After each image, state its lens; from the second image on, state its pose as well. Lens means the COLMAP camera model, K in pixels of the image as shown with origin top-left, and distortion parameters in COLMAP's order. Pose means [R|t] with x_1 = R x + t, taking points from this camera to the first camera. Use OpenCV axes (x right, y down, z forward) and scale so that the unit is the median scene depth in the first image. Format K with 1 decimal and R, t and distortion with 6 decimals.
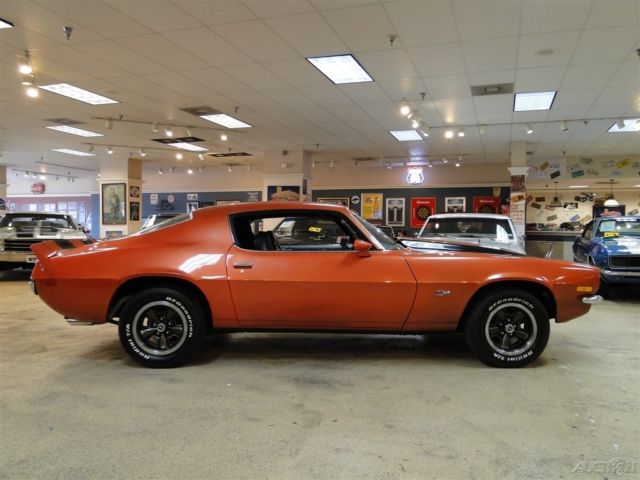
lens RADIAL K [[531.4, 0, 322.7], [0, 531.4, 240.7], [0, 0, 1]] dist [0.001210, -0.001485]
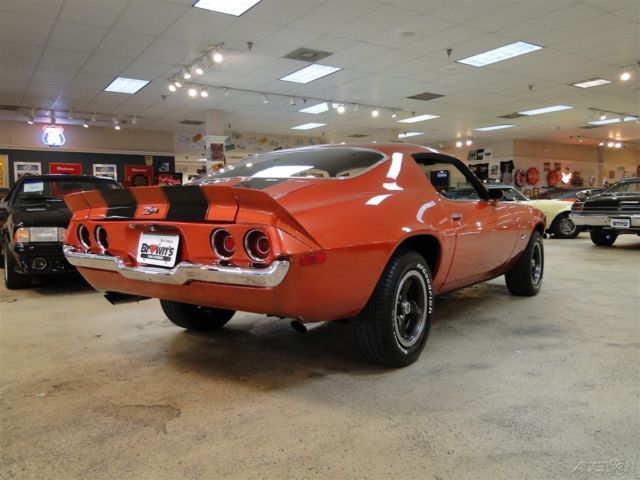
lens RADIAL K [[531.4, 0, 322.3], [0, 531.4, 240.2], [0, 0, 1]] dist [0.001210, -0.001485]
pose [[0.601759, -0.066392, 0.795913, -0.263091], [0.035767, 0.997779, 0.056190, 0.007943], [-0.797876, -0.005345, 0.602798, 0.186066]]
